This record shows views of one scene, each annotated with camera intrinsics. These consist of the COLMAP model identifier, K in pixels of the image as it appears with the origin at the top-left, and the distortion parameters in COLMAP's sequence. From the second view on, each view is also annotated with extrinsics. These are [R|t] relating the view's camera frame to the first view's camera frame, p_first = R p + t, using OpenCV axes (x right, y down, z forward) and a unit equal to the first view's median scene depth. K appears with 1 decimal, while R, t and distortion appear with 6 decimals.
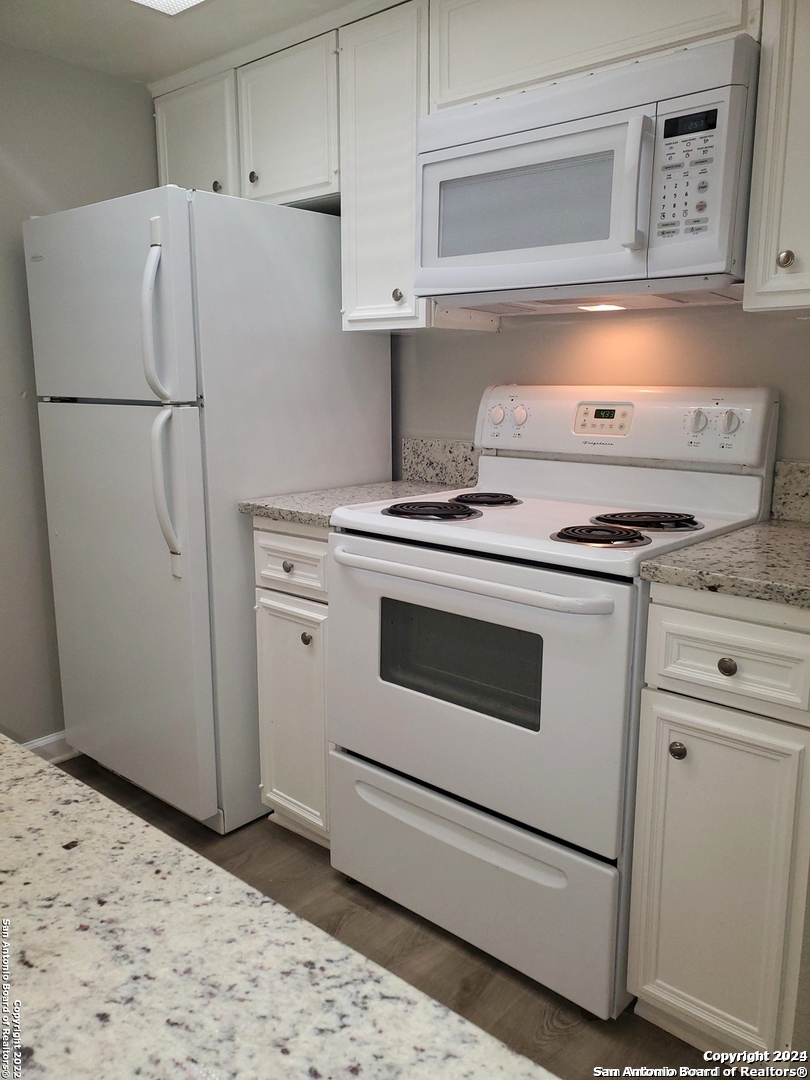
lens RADIAL K [[843.0, 0, 405.0], [0, 843.0, 540.0], [0, 0, 1]] dist [0.047465, -0.091995]
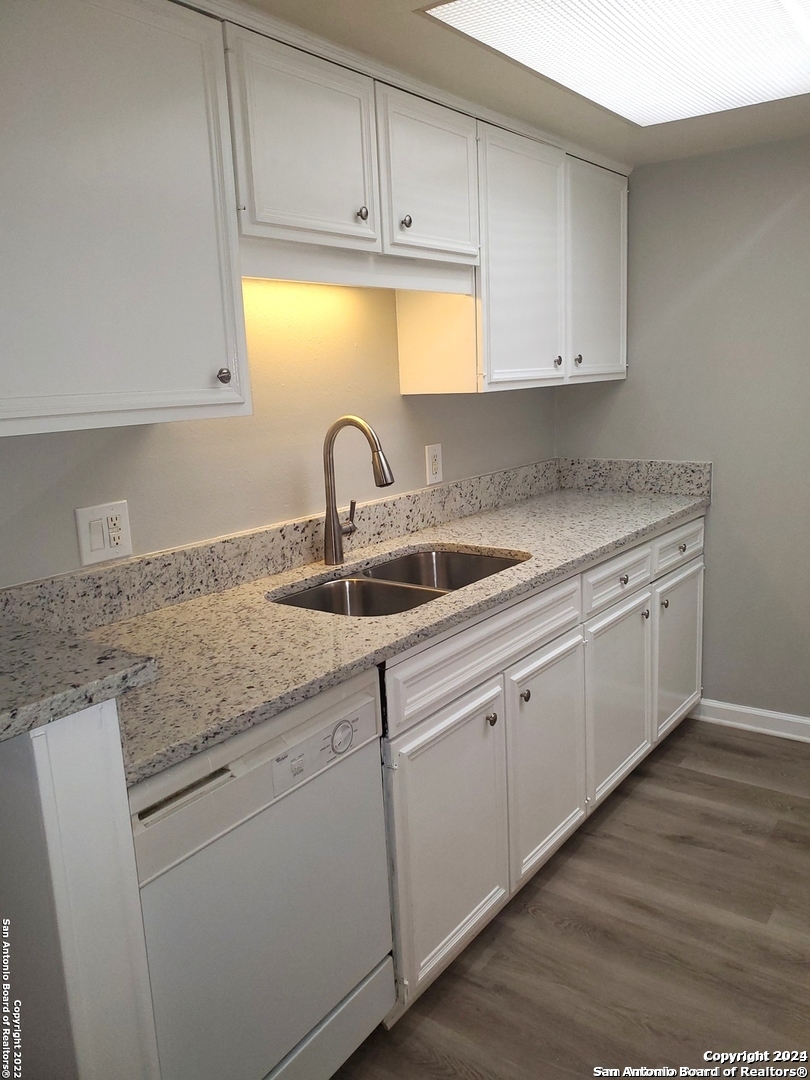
lens RADIAL K [[845.0, 0, 408.5], [0, 845.0, 537.2], [0, 0, 1]] dist [0.096398, -0.097740]
pose [[0.081487, 0.194118, -0.977588, 0.725313], [-0.145760, 0.972625, 0.180983, -0.160397], [0.985958, 0.127746, 0.107551, 0.238038]]
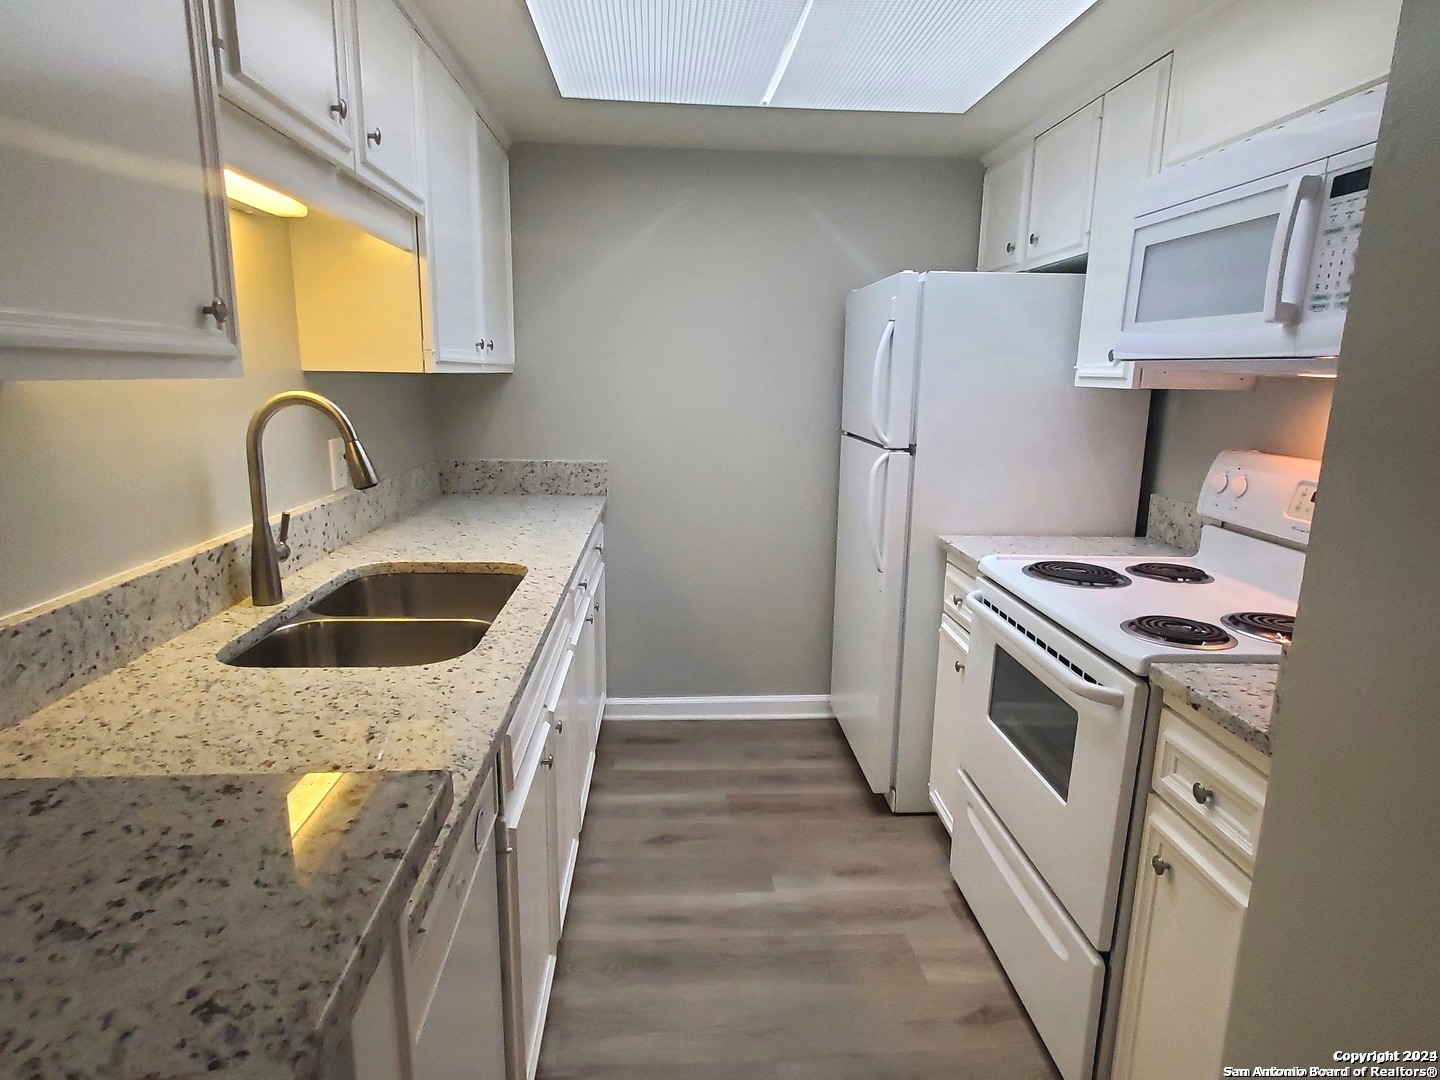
lens RADIAL K [[849.0, 0, 715.8], [0, 849.0, 552.8], [0, 0, 1]] dist [0.000387, 0.000479]
pose [[0.696140, 0.163396, -0.699064, 0.439942], [-0.151862, 0.985235, 0.079057, -0.073250], [0.701660, 0.051127, 0.710675, -0.034214]]
